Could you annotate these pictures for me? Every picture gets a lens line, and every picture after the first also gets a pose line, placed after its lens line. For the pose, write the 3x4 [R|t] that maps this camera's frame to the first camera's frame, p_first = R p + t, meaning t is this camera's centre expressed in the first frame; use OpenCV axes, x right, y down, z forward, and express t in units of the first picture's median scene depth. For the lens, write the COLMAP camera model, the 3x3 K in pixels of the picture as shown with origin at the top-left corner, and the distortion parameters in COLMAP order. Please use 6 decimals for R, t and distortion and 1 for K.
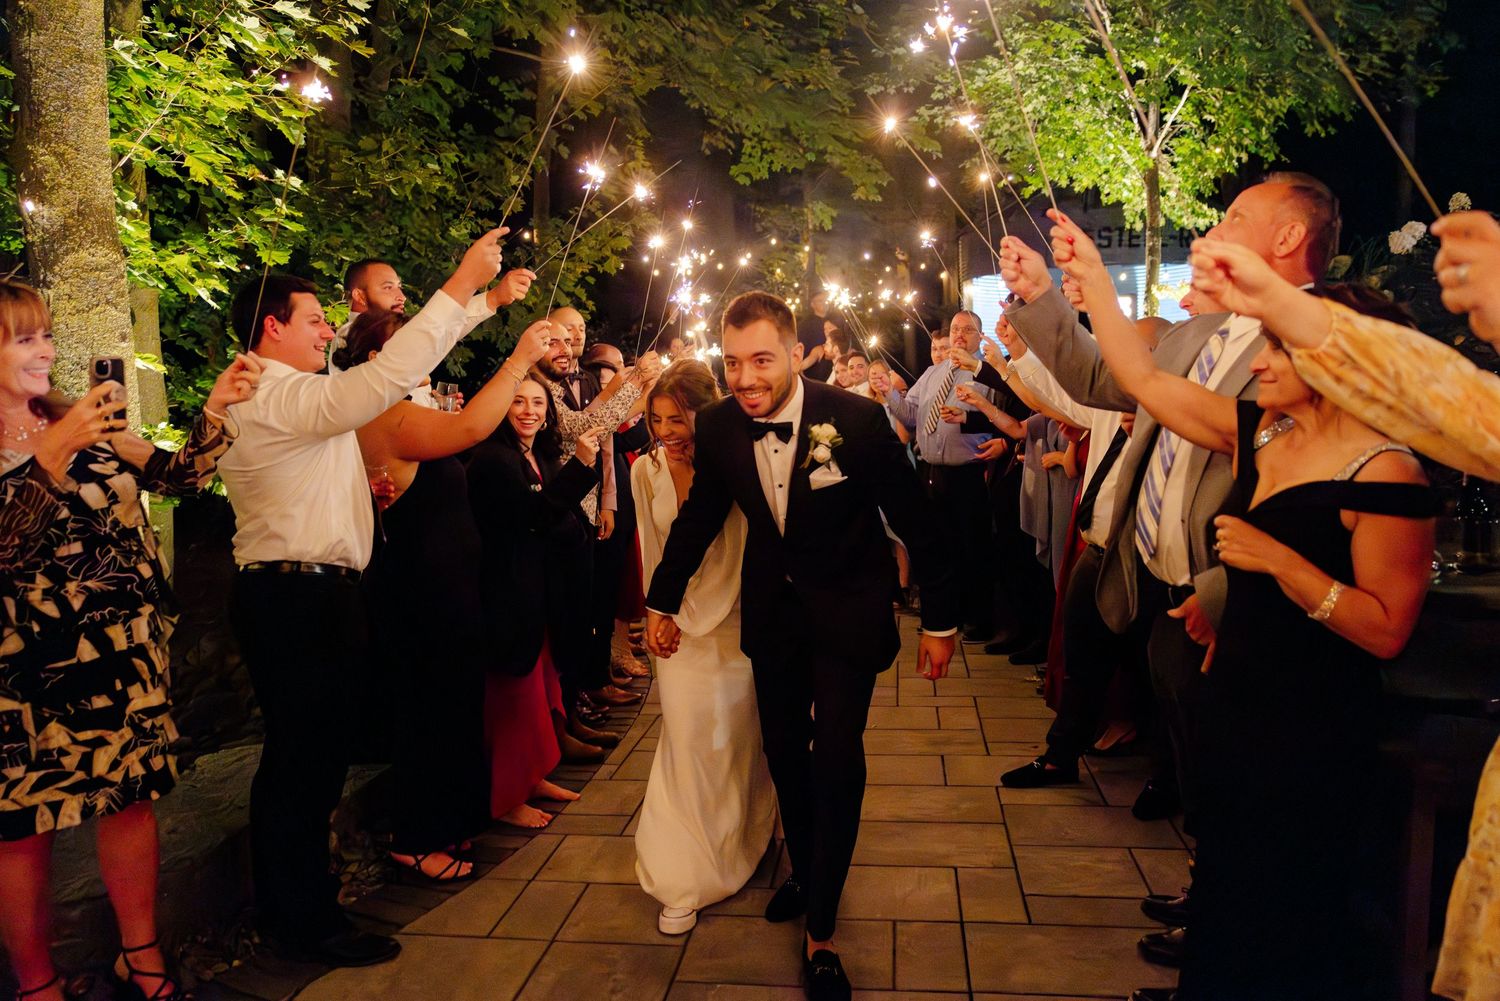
lens RADIAL K [[1132.6, 0, 754.4], [0, 1132.6, 503.6], [0, 0, 1]] dist [-0.012448, 0.001176]
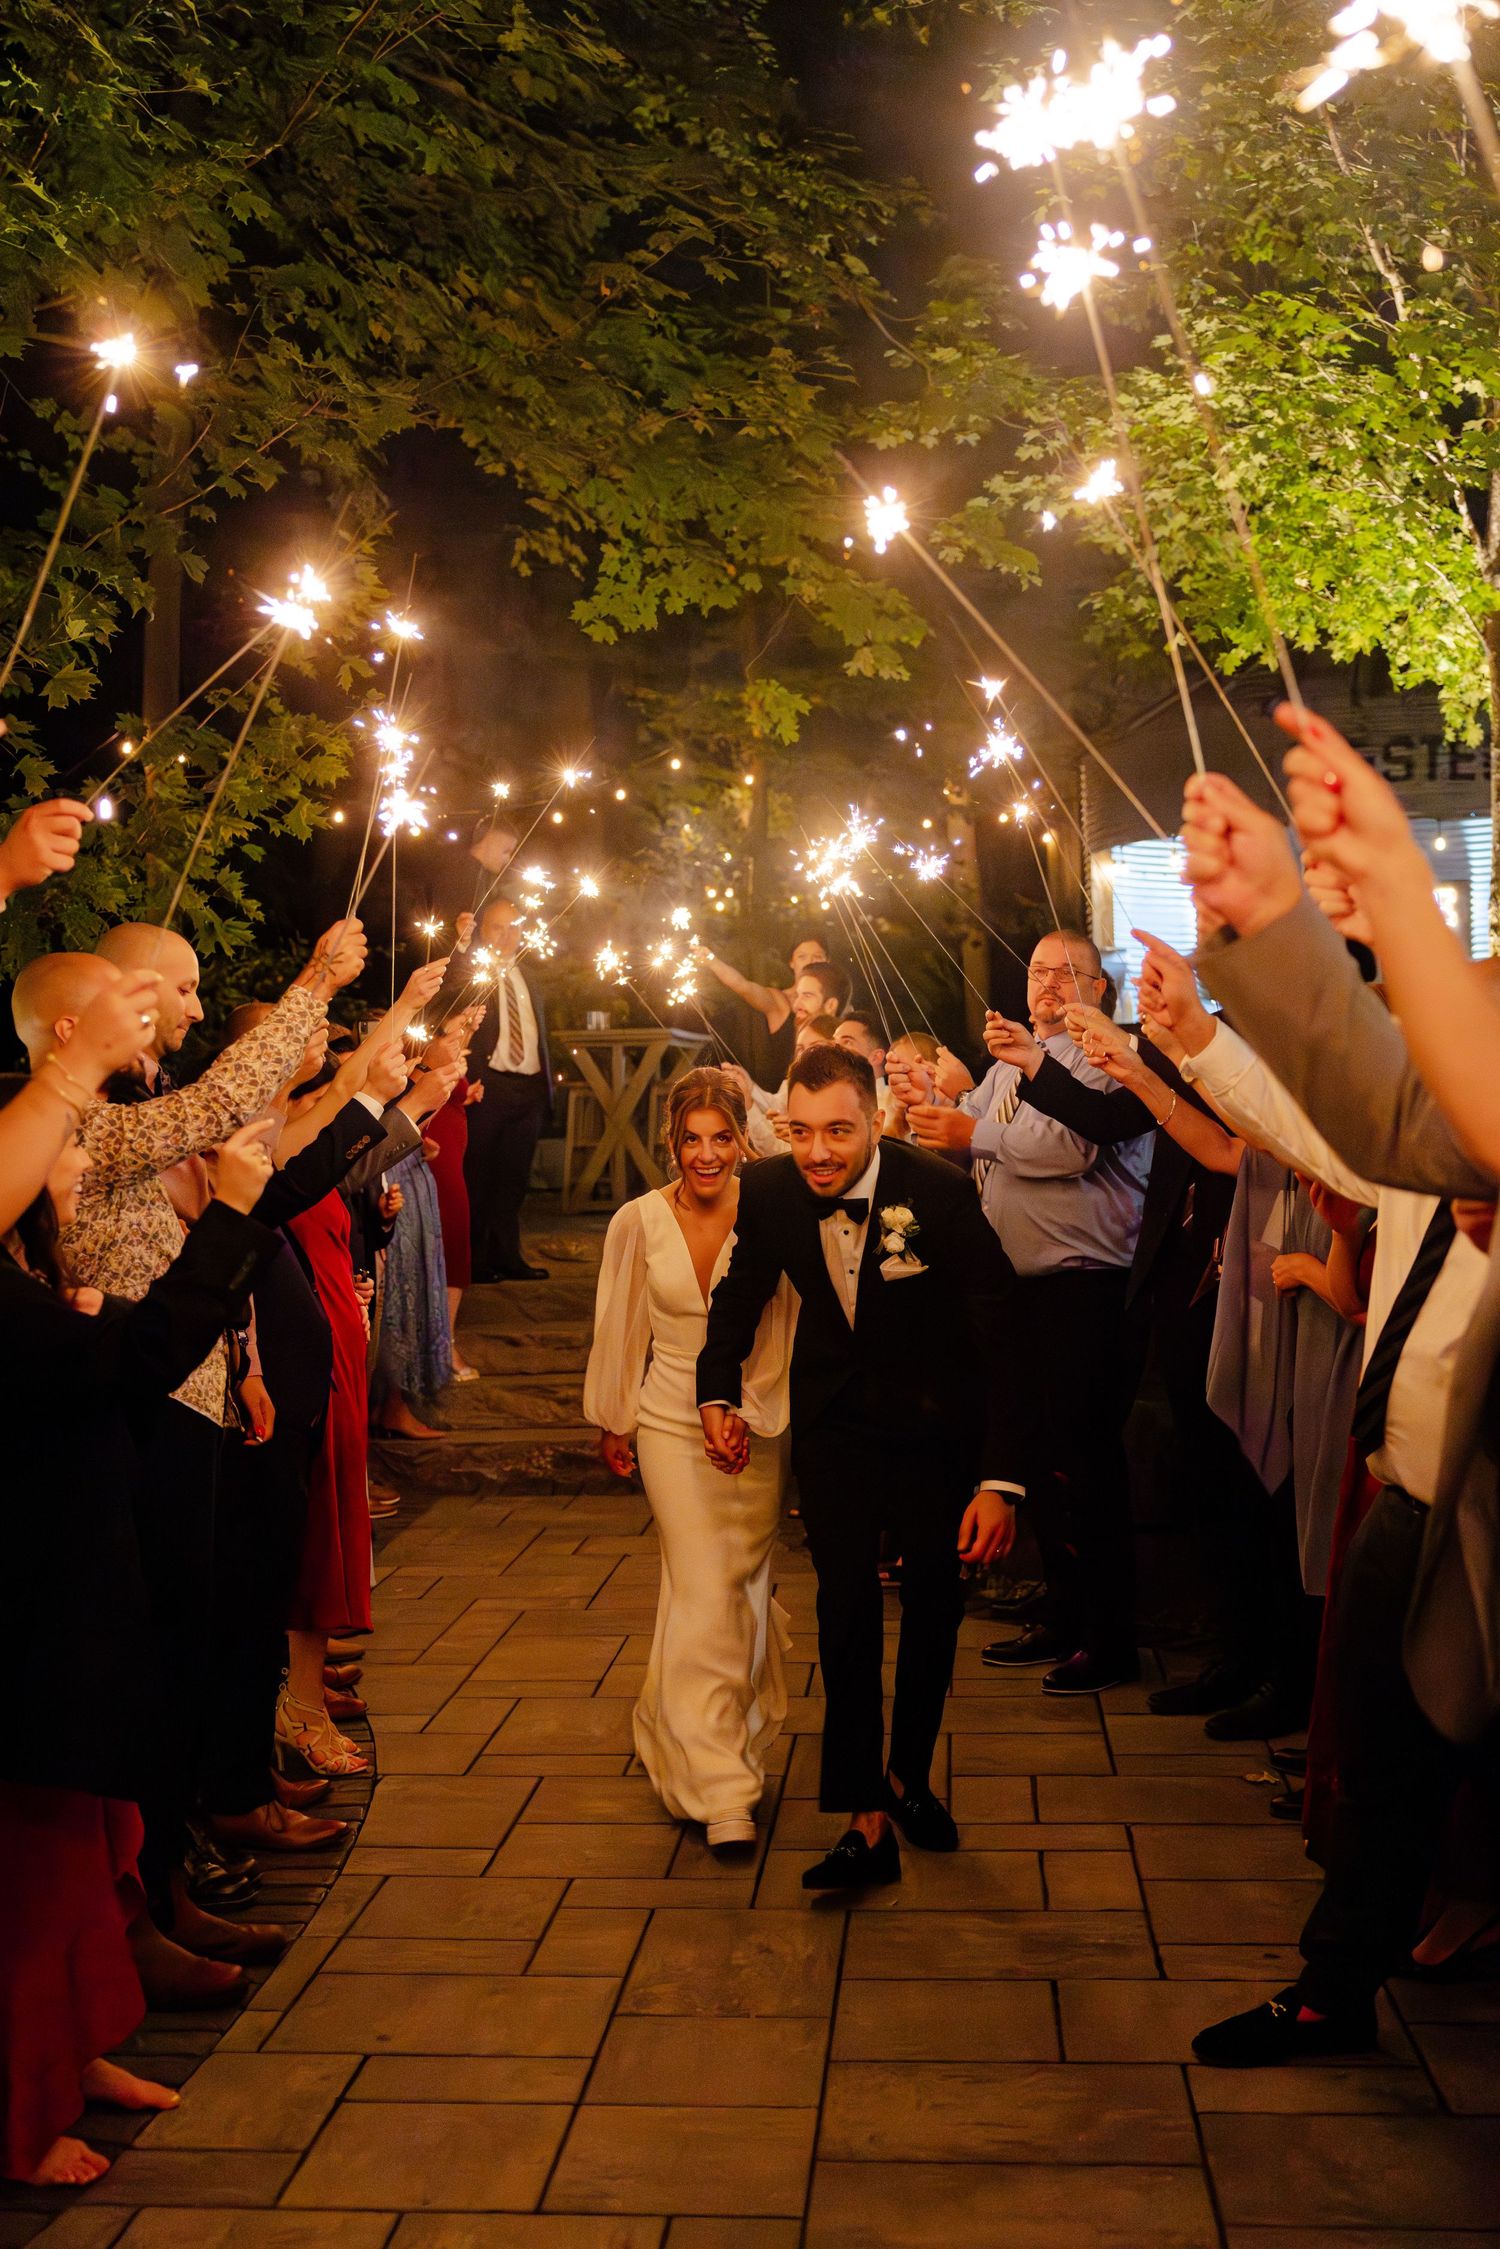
lens RADIAL K [[2482.8, 0, 720.2], [0, 2482.8, 1162.5], [0, 0, 1]] dist [0.008089, -0.023584]
pose [[0.999494, -0.000245, 0.031806, 0.005649], [0.002388, 0.997725, -0.067375, -0.008717], [-0.031717, 0.067417, 0.997221, 0.026980]]
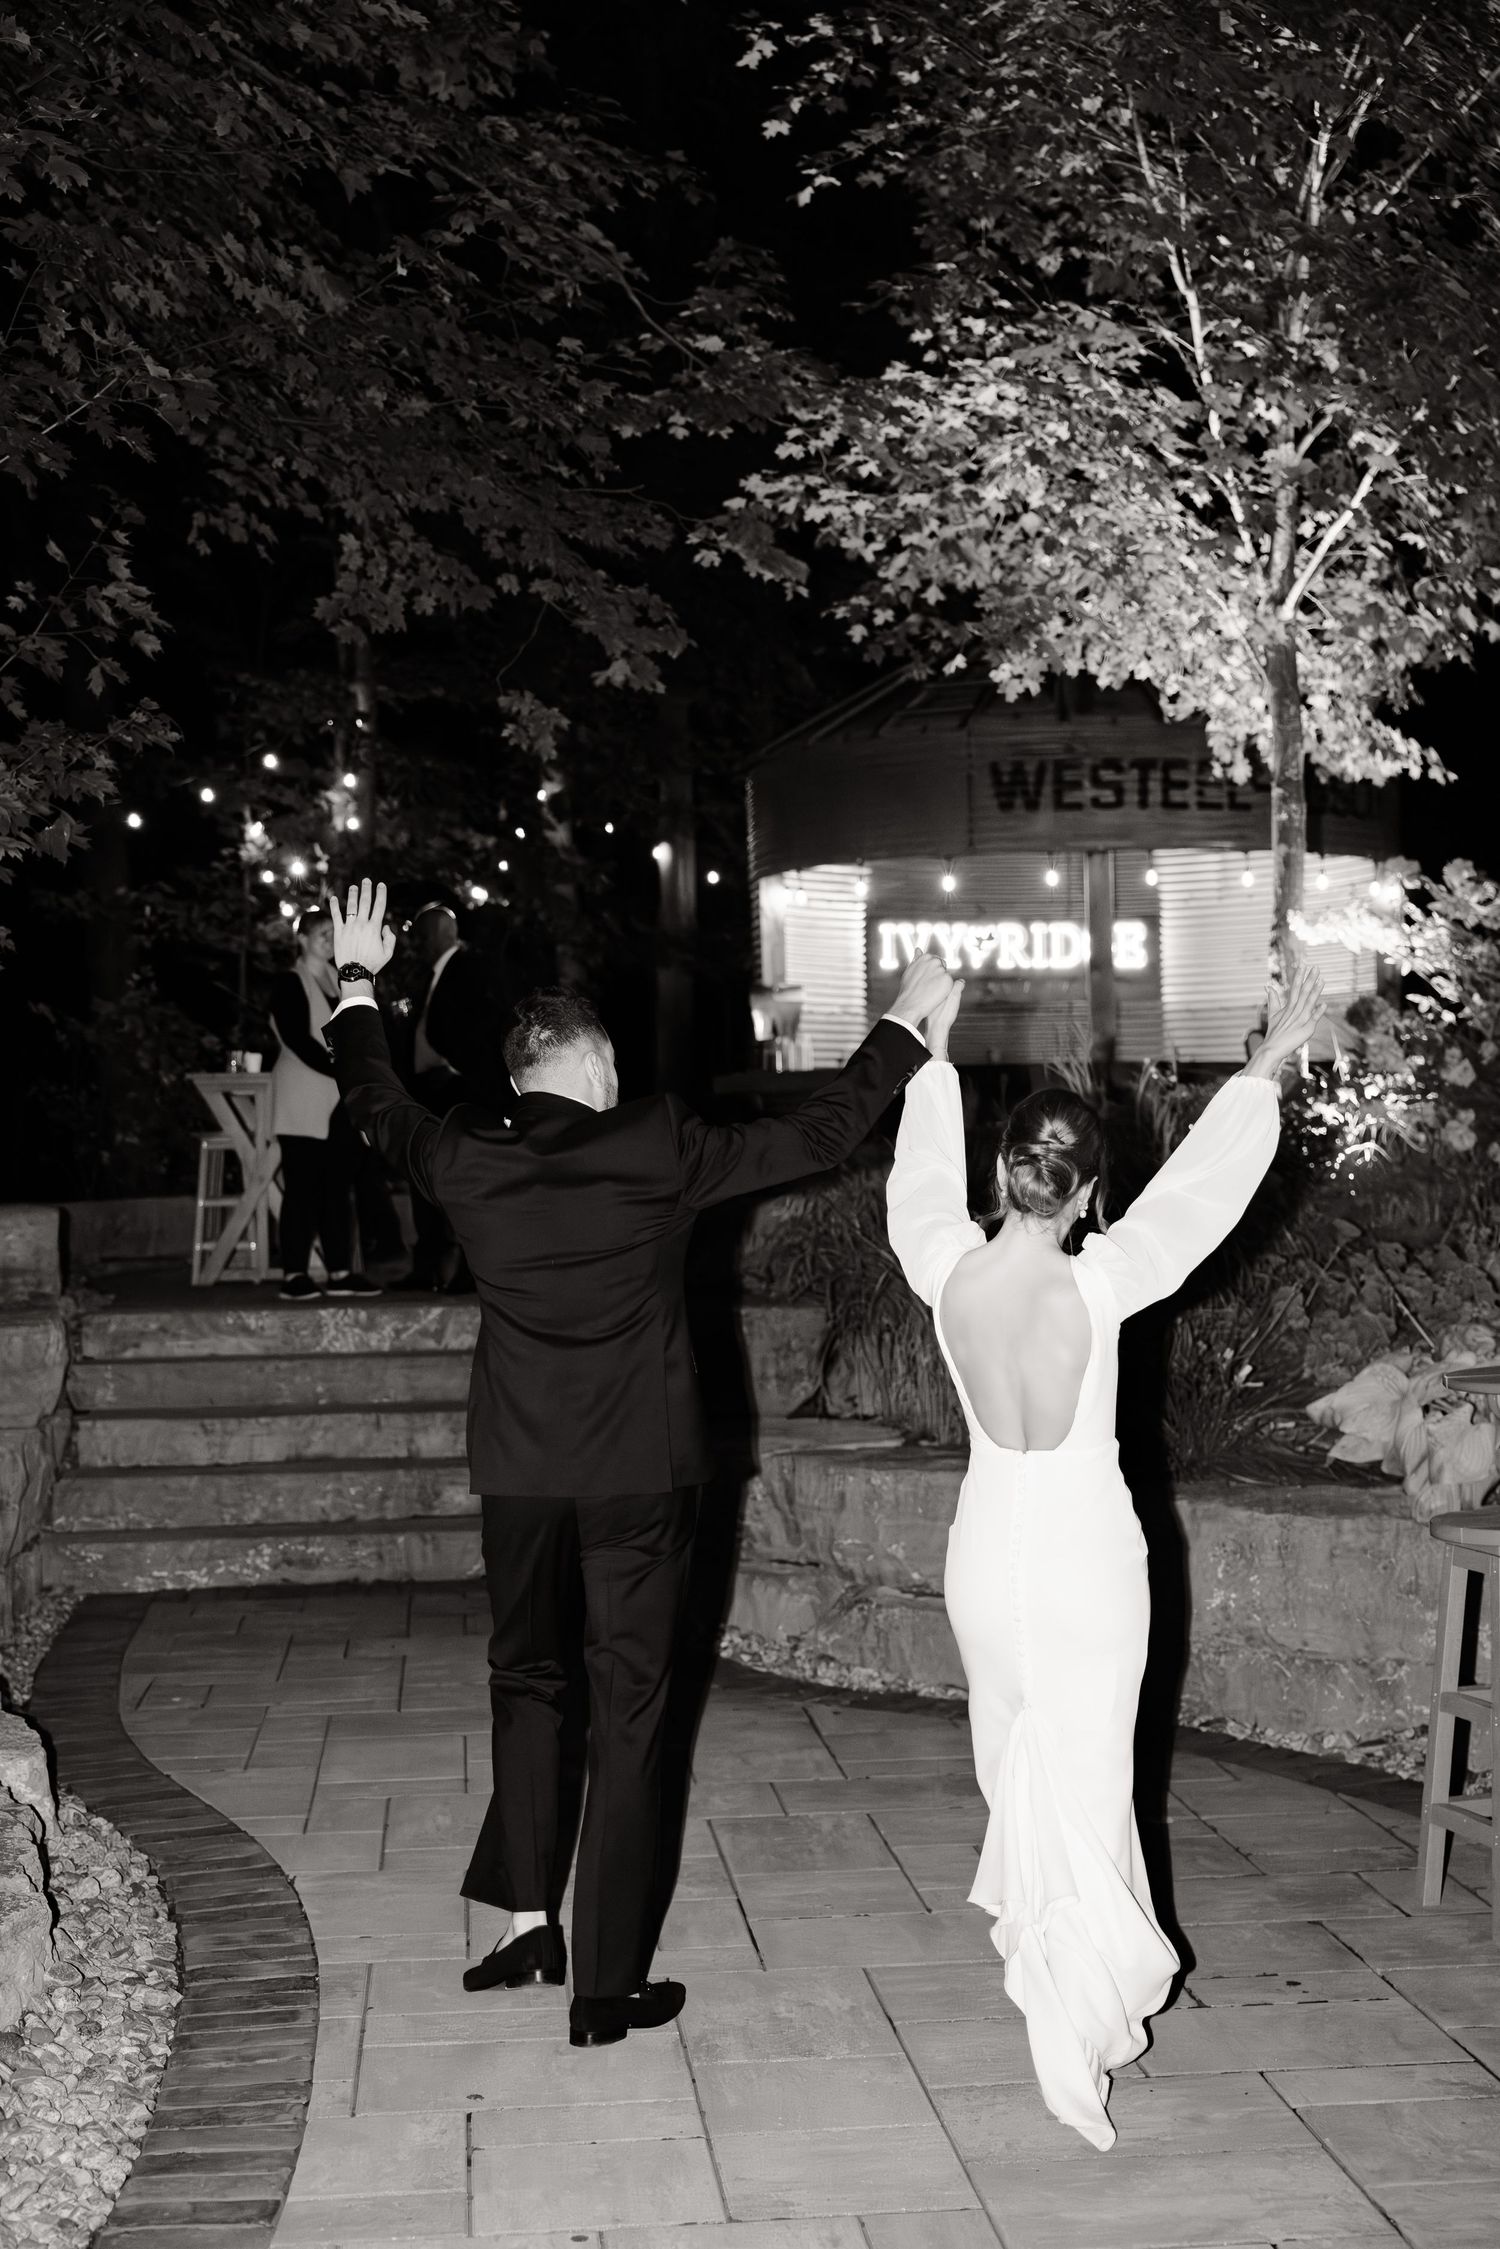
lens RADIAL K [[2991.8, 0, 750.9], [0, 2991.8, 1163.8], [0, 0, 1]] dist [0.000116, 0.061567]
pose [[0.975264, 0.005485, 0.220977, -0.100022], [0.014321, 0.996024, -0.087926, -0.000908], [-0.220581, 0.088916, 0.971307, -0.051105]]
